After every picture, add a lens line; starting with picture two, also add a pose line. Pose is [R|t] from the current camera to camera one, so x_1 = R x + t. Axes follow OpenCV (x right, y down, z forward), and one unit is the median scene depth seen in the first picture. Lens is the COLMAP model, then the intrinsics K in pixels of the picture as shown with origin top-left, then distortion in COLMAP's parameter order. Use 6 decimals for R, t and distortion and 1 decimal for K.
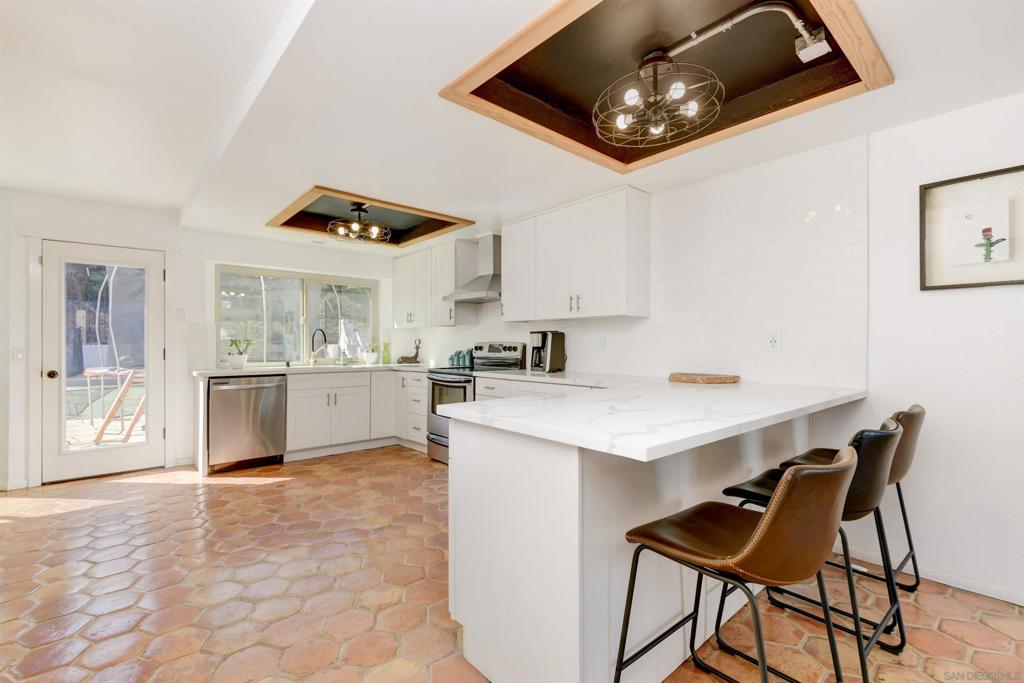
lens RADIAL K [[454.0, 0, 512.0], [0, 454.0, 341.5], [0, 0, 1]] dist [0.050335, -0.027611]
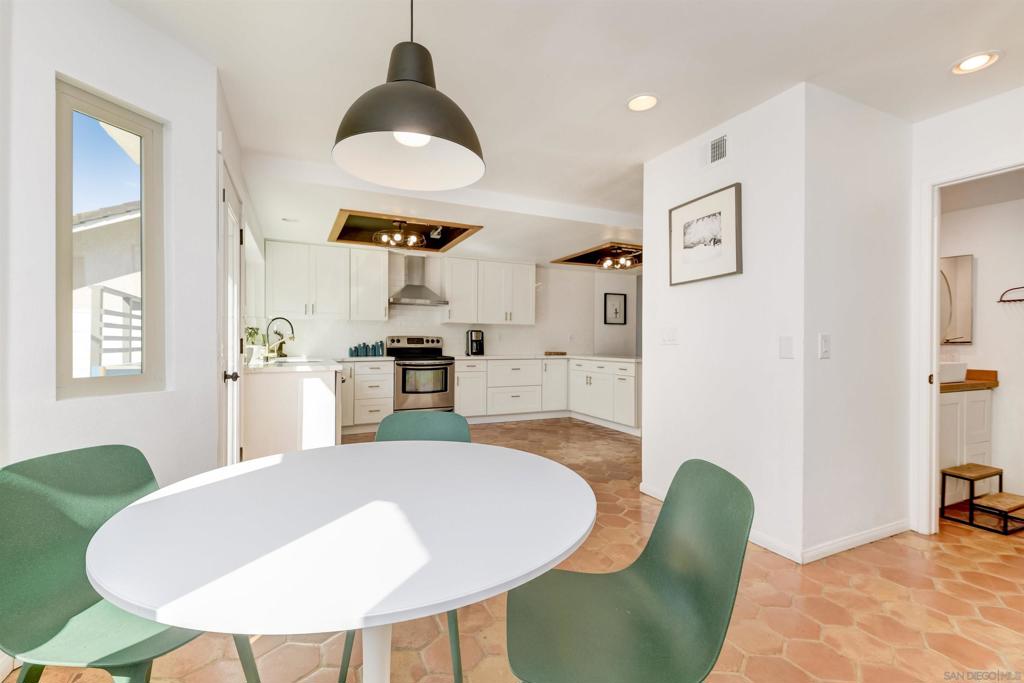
lens RADIAL K [[454.0, 0, 512.0], [0, 454.0, 341.5], [0, 0, 1]] dist [0.050335, -0.027611]
pose [[0.278999, -0.000431, 0.960291, -1.383073], [-0.012850, 0.999909, 0.004182, 0.008081], [-0.960206, -0.013507, 0.278968, 0.390669]]
